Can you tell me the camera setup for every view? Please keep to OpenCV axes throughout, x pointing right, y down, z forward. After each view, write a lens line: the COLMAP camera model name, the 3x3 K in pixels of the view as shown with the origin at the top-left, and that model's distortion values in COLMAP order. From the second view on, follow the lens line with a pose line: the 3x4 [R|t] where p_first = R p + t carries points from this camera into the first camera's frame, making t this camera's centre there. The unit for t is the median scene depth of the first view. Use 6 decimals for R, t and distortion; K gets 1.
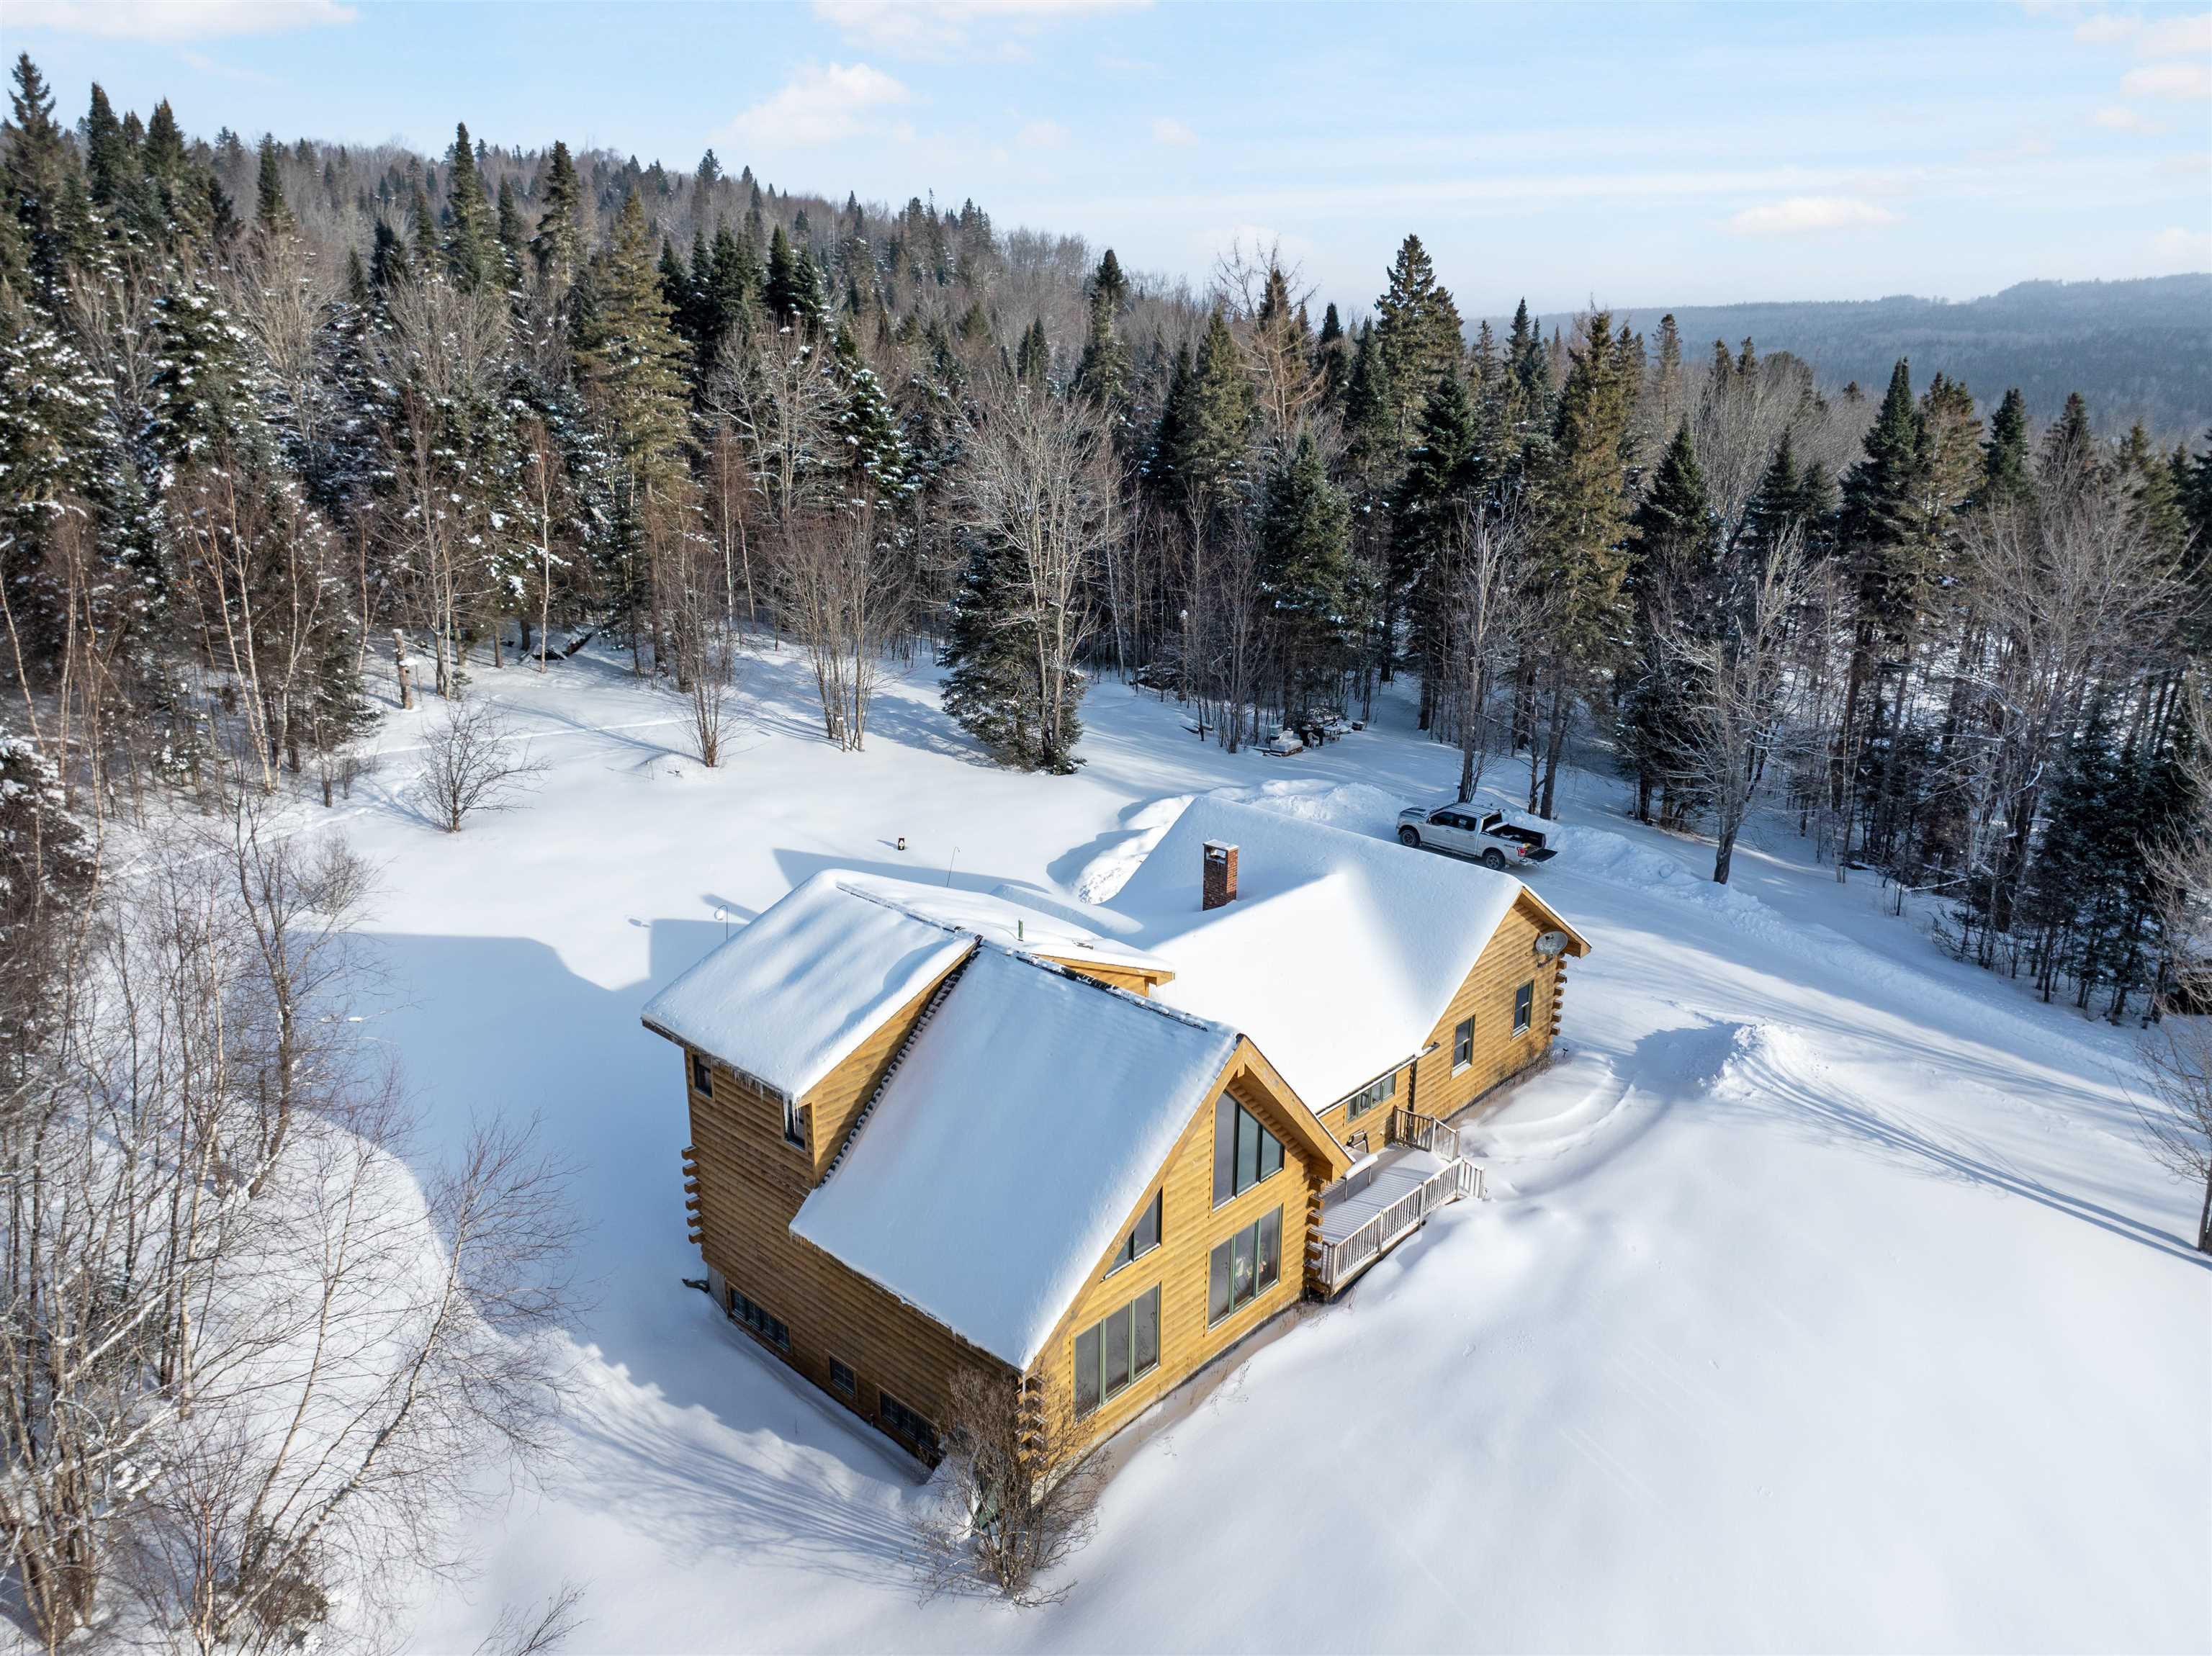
lens RADIAL K [[1550.0, 0, 1118.9], [0, 1550.0, 827.0], [0, 0, 1]] dist [-0.040397, -0.002686]
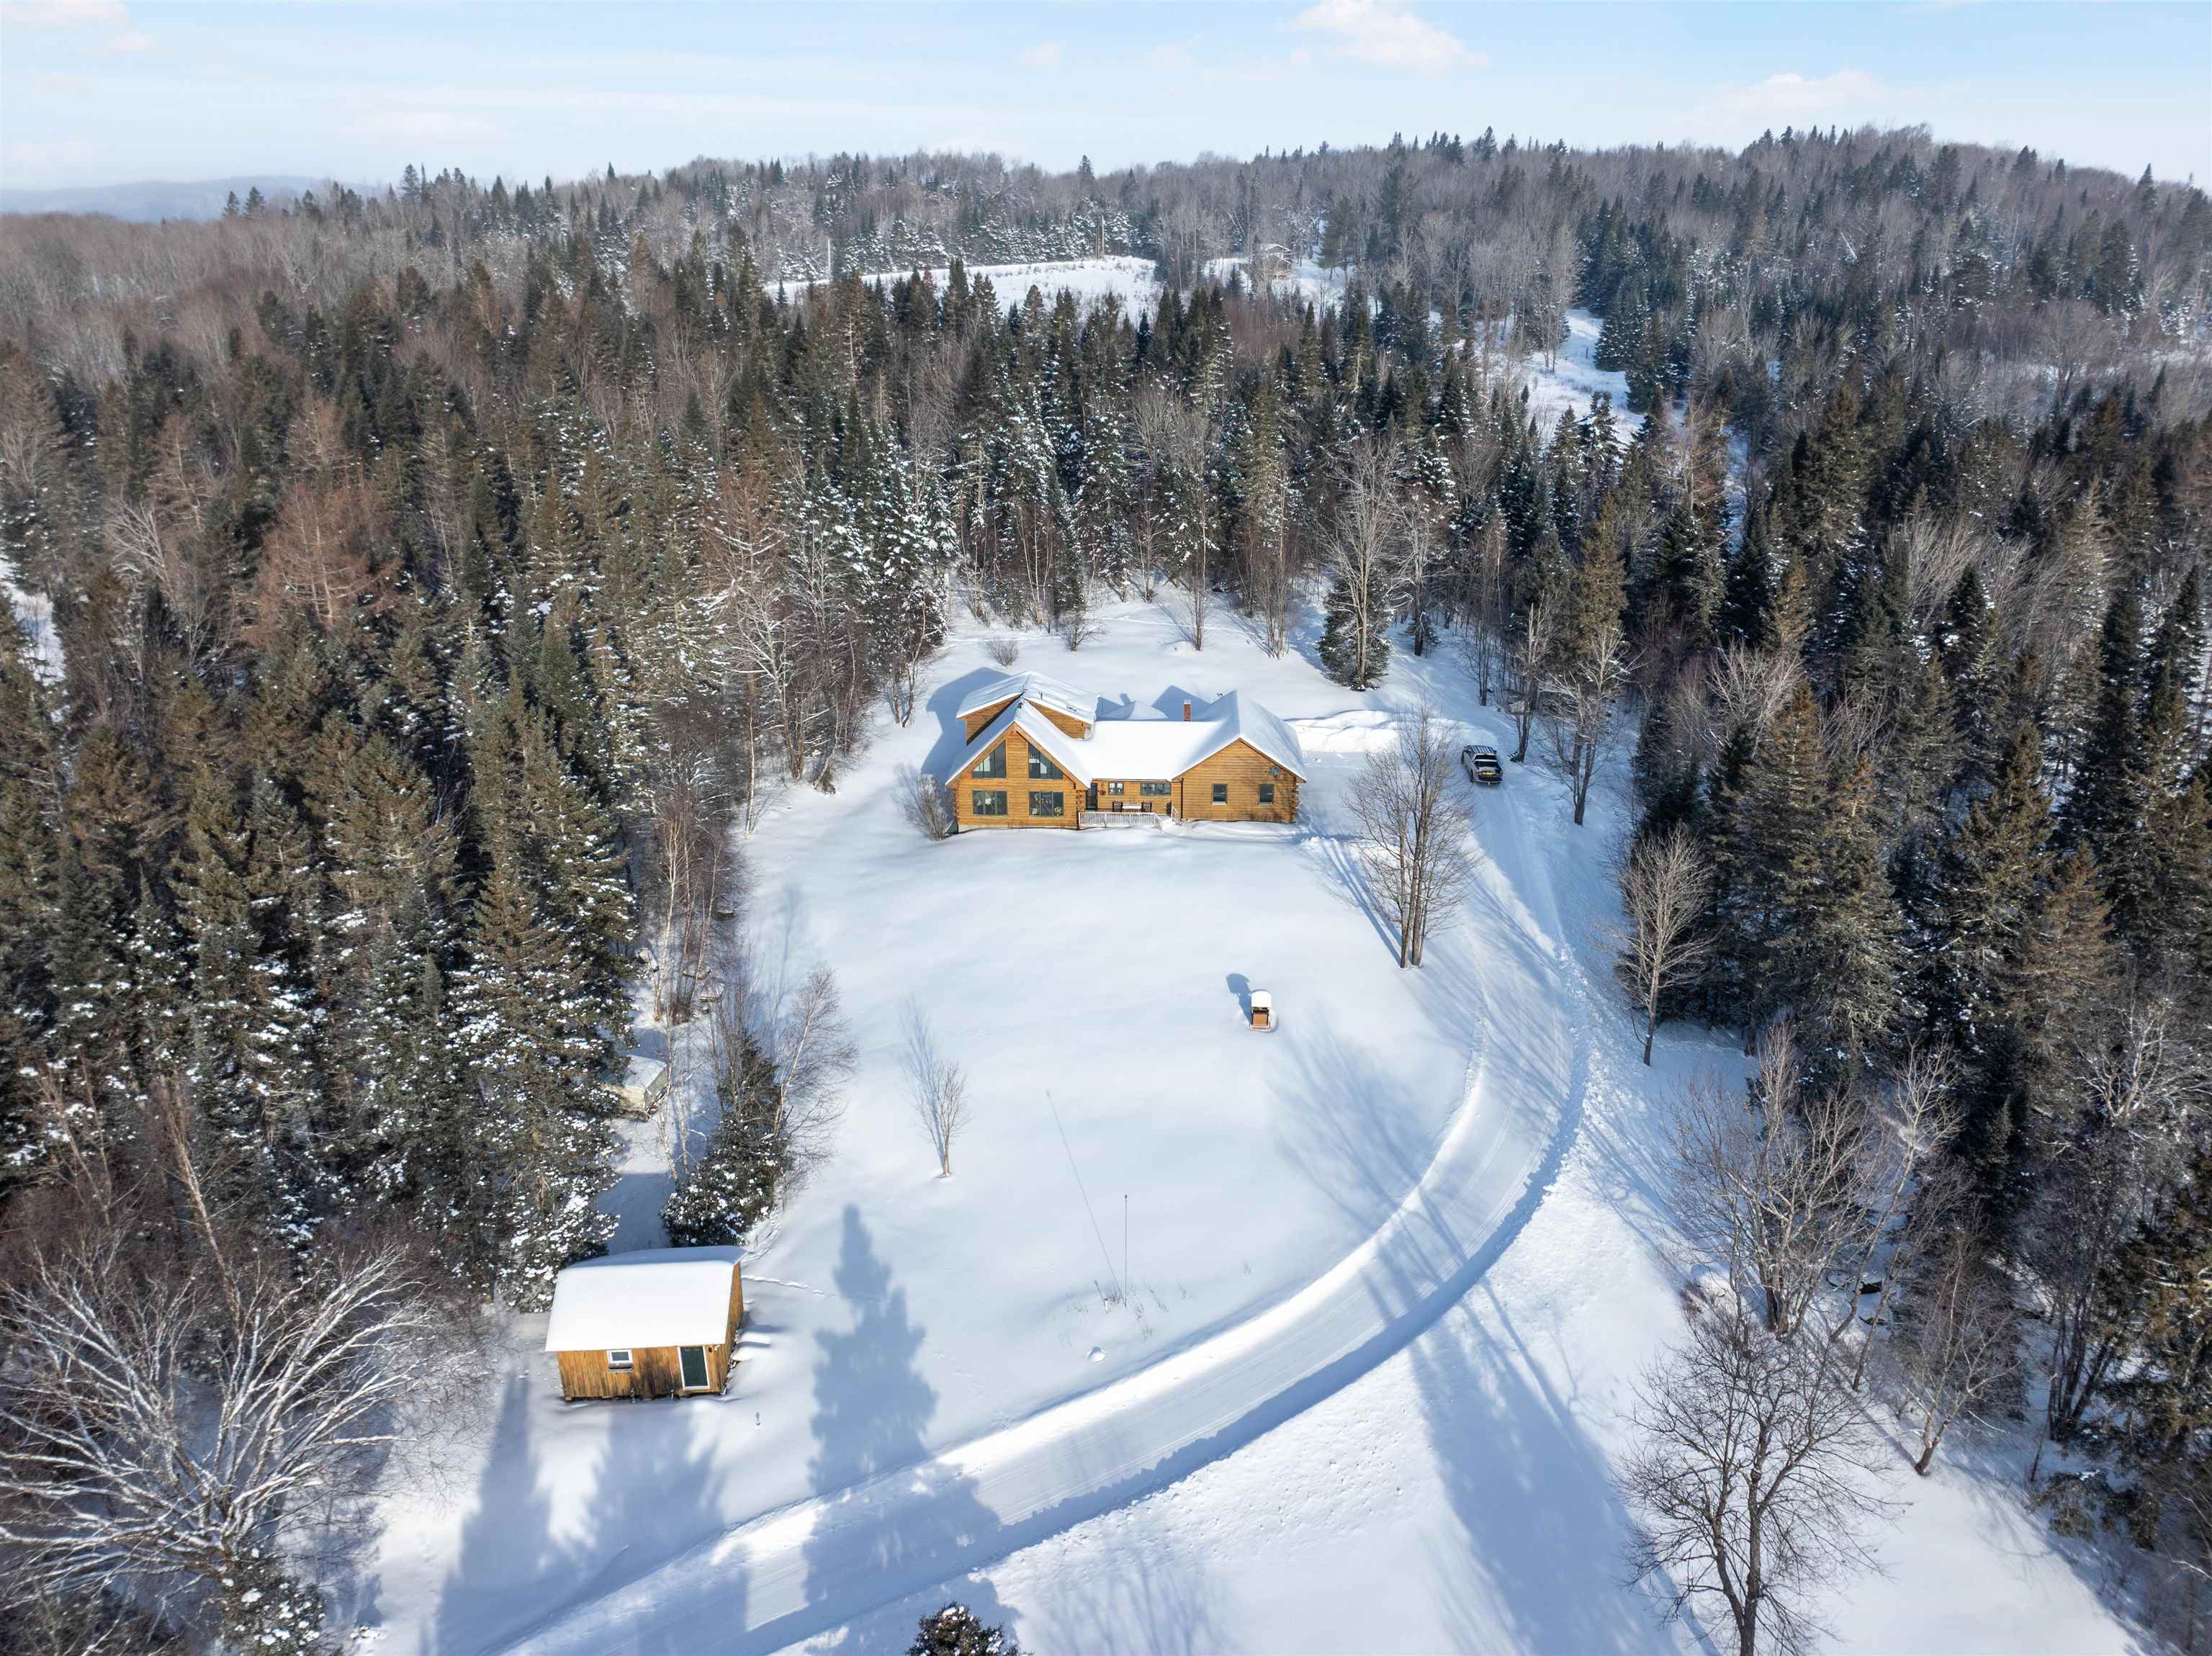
lens RADIAL K [[1550.0, 0, 1118.9], [0, 1550.0, 827.0], [0, 0, 1]] dist [-0.040397, -0.002686]
pose [[0.643454, 0.267437, -0.717248, 1.351451], [-0.223941, 0.961759, 0.157705, -0.120936], [0.731996, 0.059145, 0.678737, -0.604350]]
